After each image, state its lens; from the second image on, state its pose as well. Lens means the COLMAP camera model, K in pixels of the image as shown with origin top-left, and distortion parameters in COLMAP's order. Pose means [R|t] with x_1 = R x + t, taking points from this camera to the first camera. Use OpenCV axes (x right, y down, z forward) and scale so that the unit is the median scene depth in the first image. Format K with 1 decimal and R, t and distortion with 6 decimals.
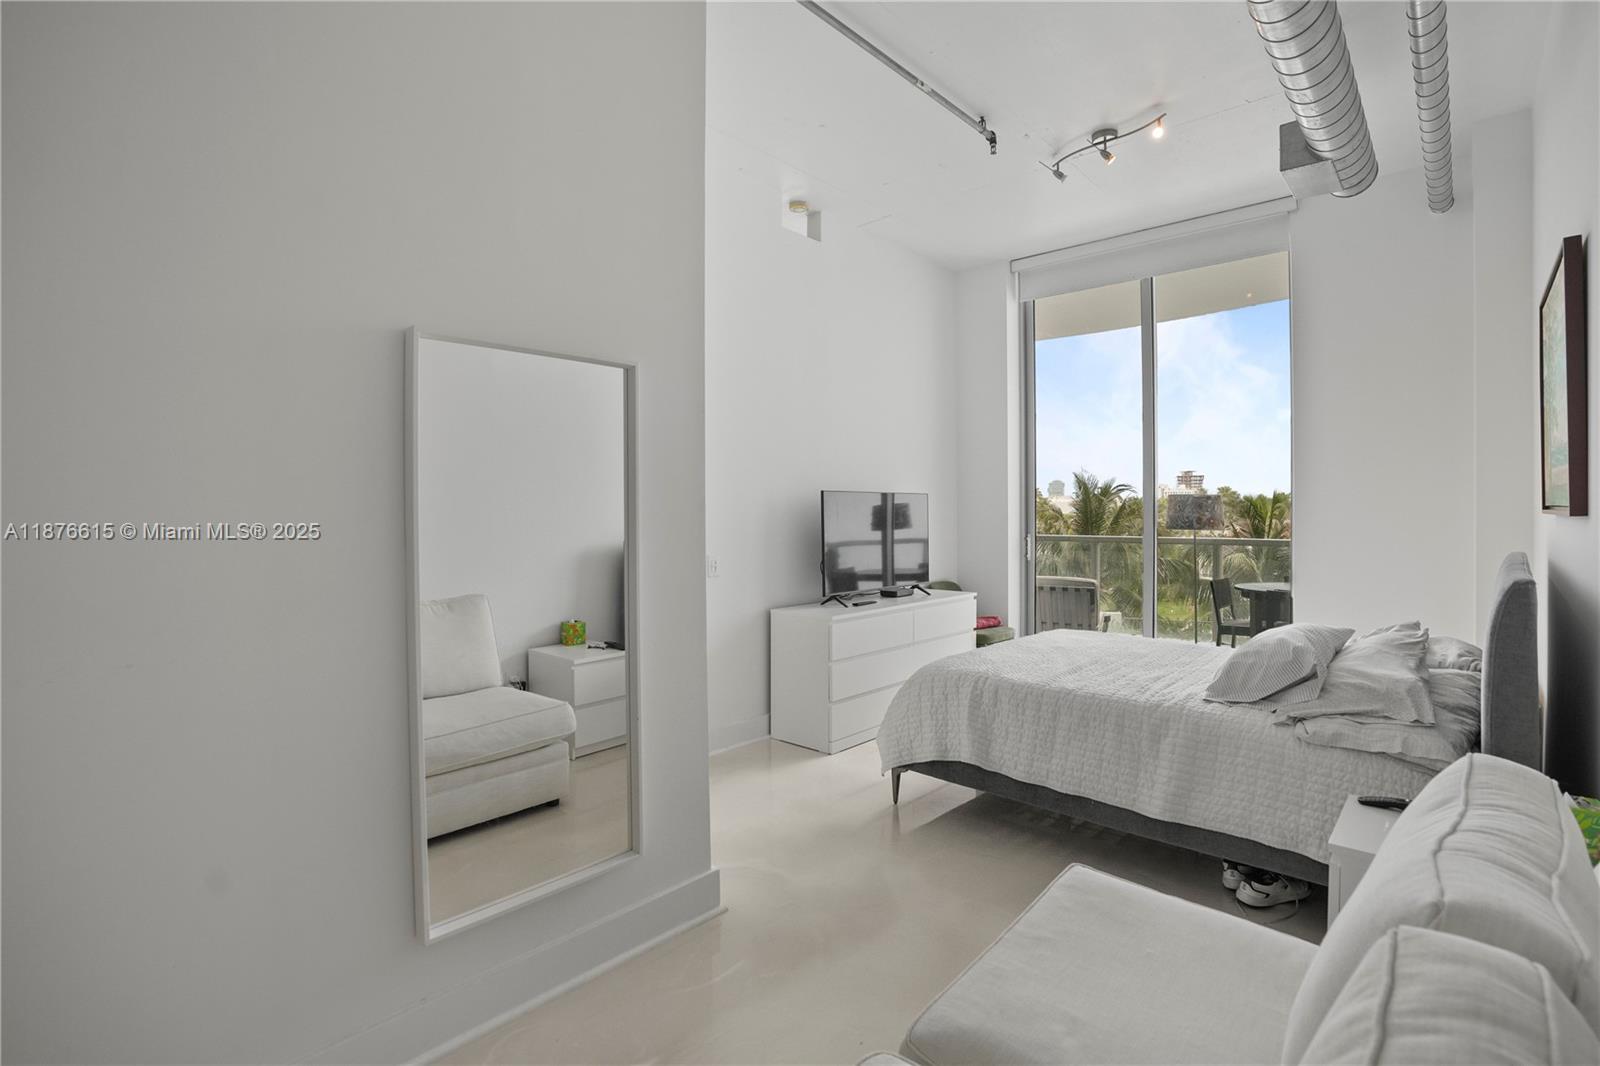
lens RADIAL K [[758.8, 0, 804.3], [0, 758.8, 502.2], [0, 0, 1]] dist [-0.059716, 0.022681]
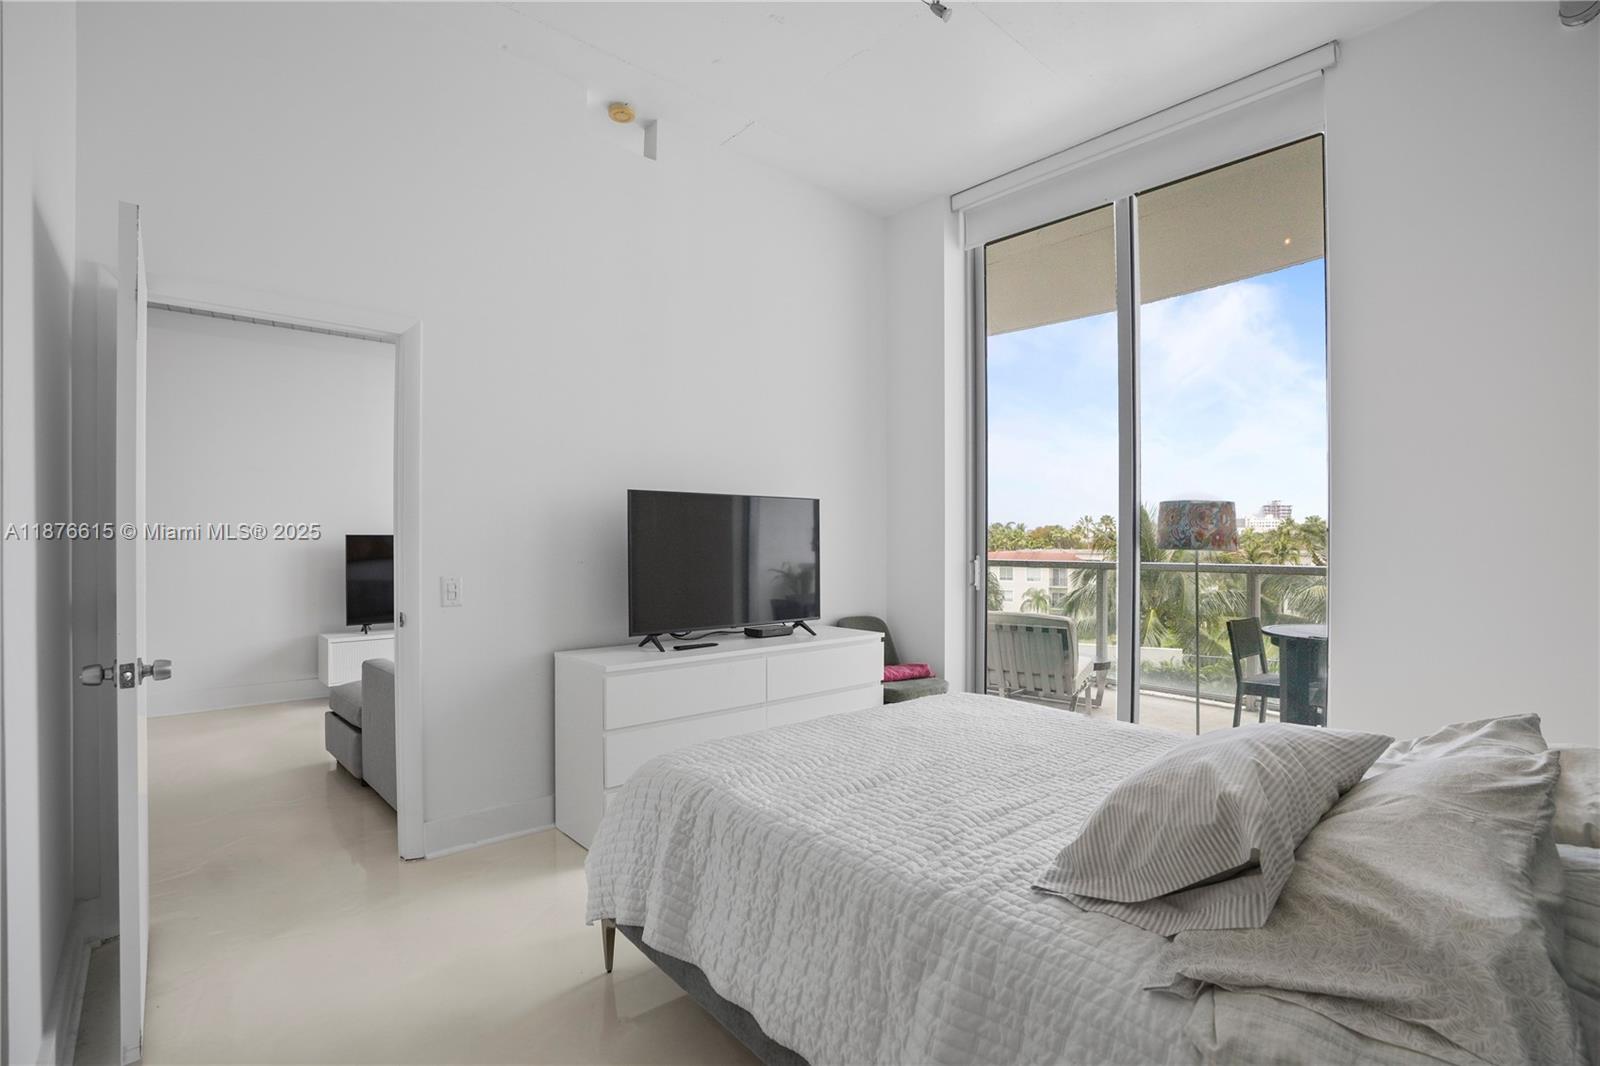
lens RADIAL K [[739.6, 0, 809.6], [0, 739.6, 532.1], [0, 0, 1]] dist [-0.059983, 0.021425]
pose [[0.994568, 0.003554, -0.104028, 0.389263], [-0.003387, 0.999993, 0.001787, 0.033902], [0.104033, -0.001425, 0.994573, 0.462884]]
